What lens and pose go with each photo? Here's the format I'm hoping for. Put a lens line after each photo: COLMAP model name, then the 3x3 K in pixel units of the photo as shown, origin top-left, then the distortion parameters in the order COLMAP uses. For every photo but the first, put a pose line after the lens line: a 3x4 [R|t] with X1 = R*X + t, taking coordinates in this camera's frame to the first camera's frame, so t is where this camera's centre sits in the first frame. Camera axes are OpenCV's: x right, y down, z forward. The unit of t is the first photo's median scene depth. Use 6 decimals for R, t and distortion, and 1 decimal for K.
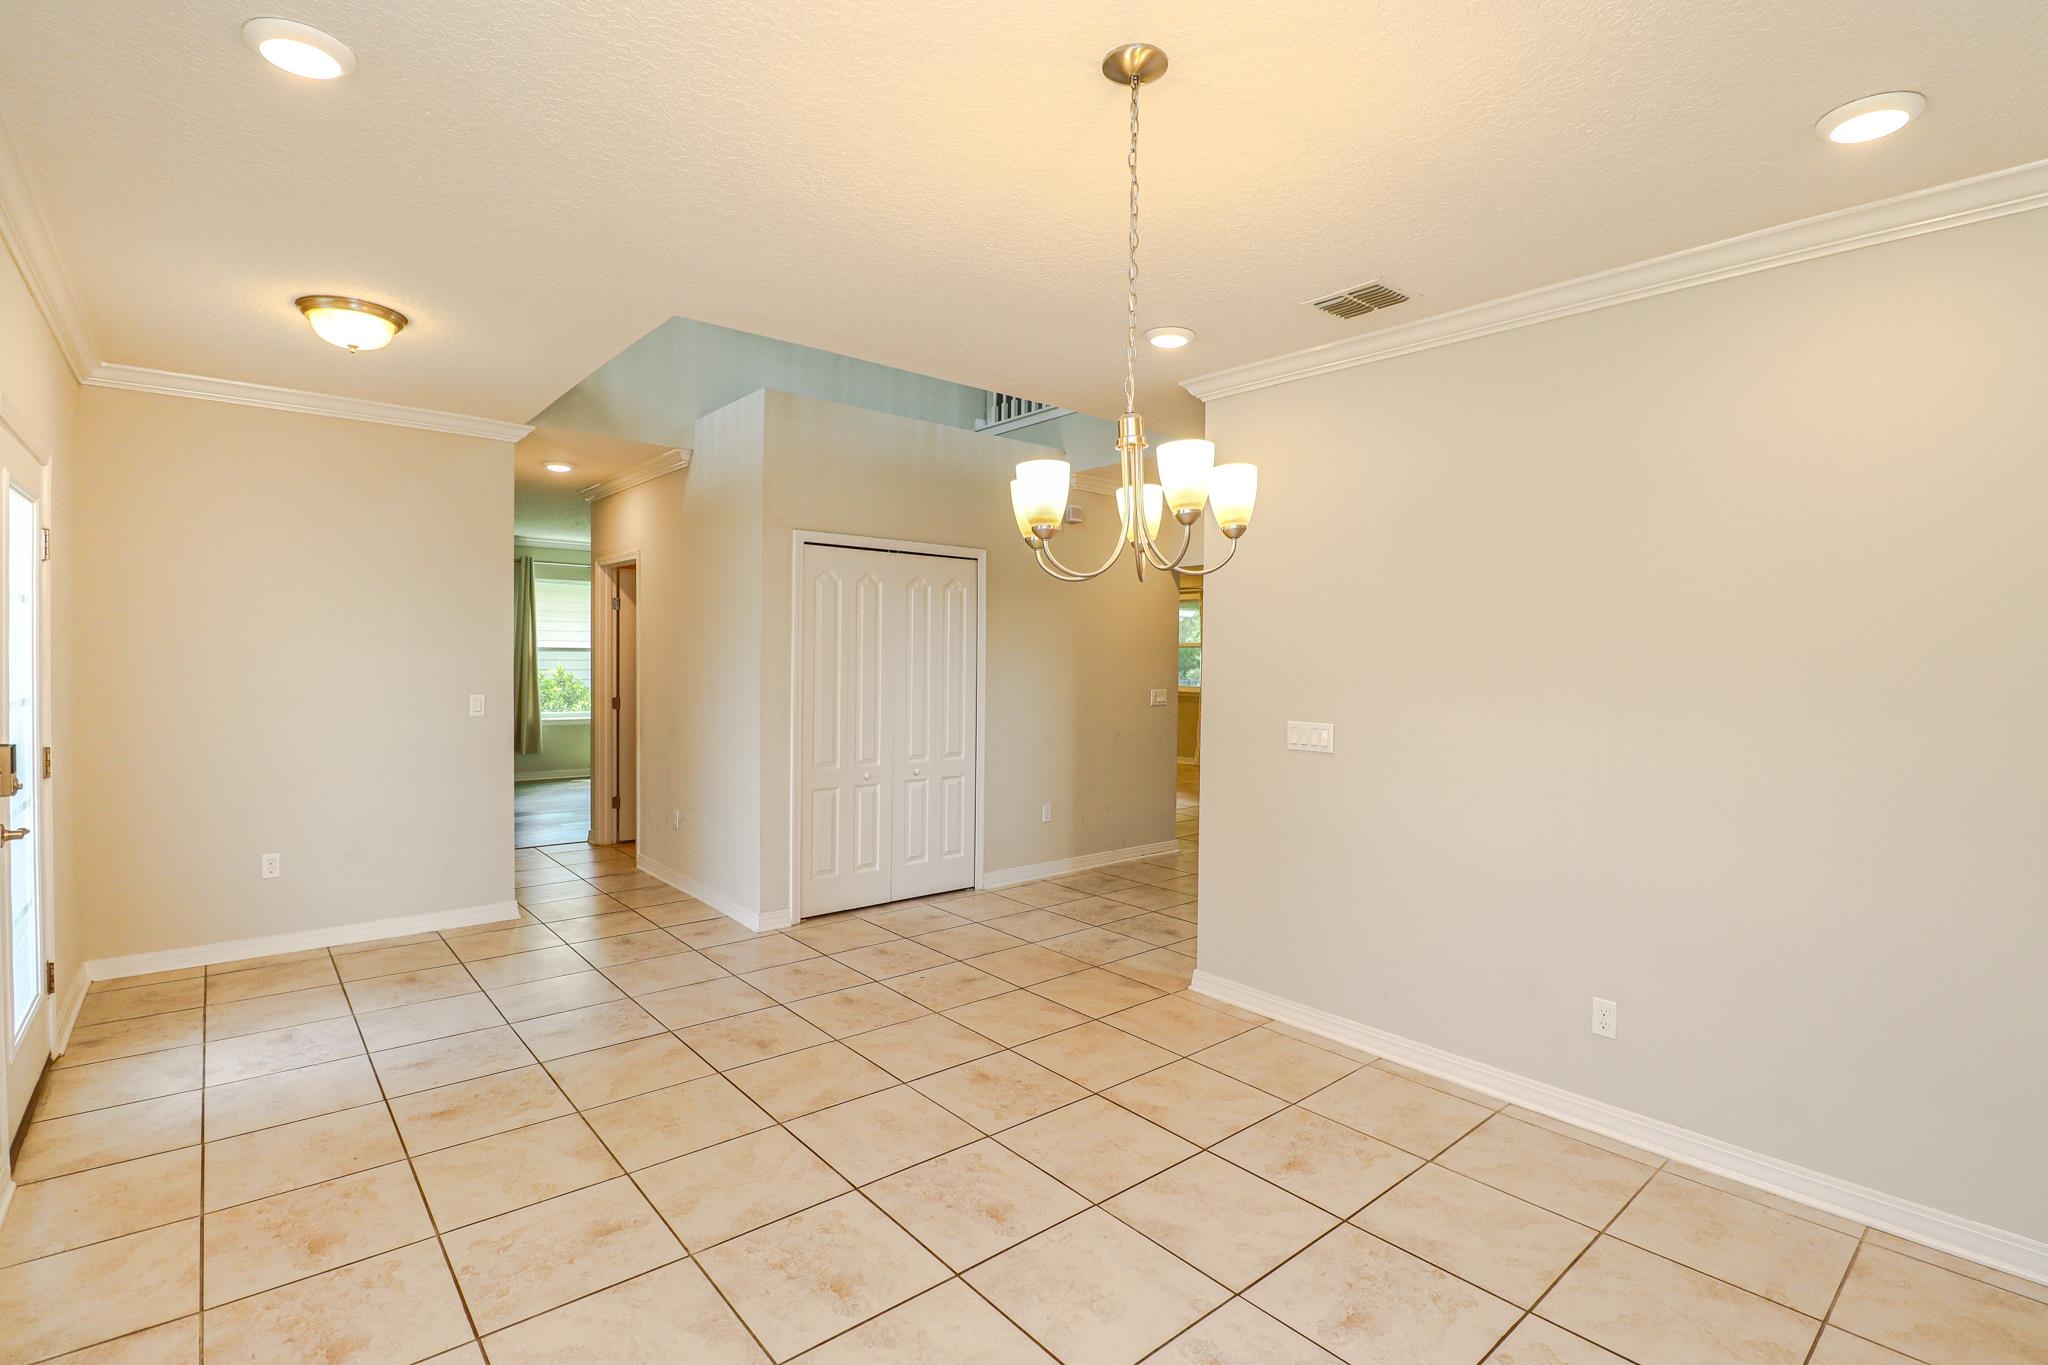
lens RADIAL K [[949.0, 0, 1024.4], [0, 949.0, 671.6], [0, 0, 1]] dist [-0.011004, -0.005032]
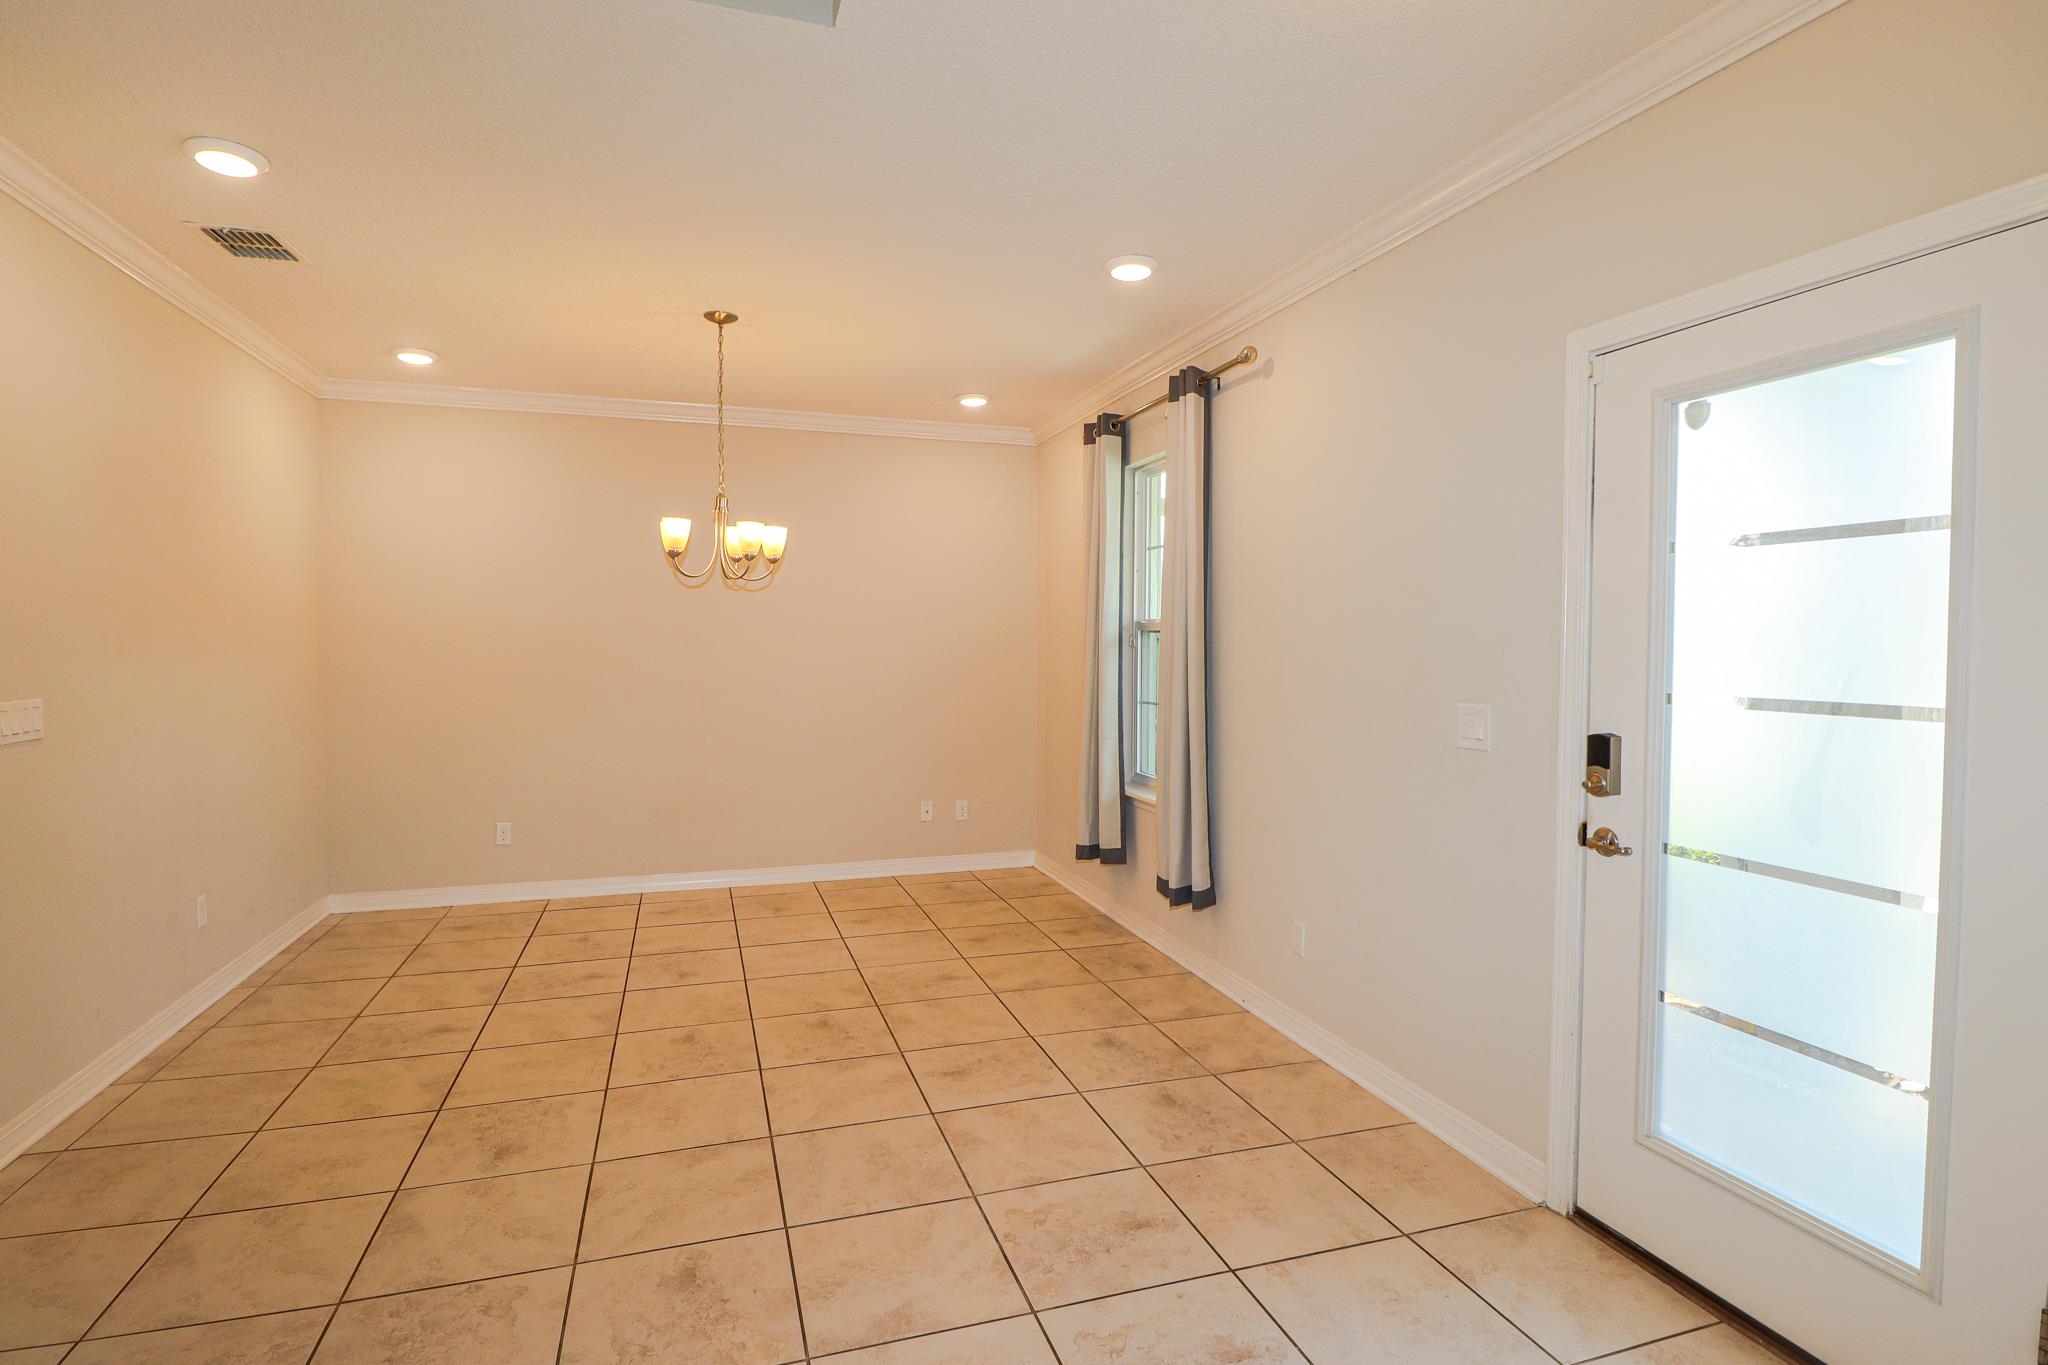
lens RADIAL K [[949.0, 0, 1019.8], [0, 949.0, 673.3], [0, 0, 1]] dist [-0.011004, -0.005032]
pose [[-0.923549, -0.032859, 0.382069, -0.841404], [-0.010909, 0.998170, 0.059477, -0.018556], [-0.383324, 0.050762, -0.922218, 1.790524]]
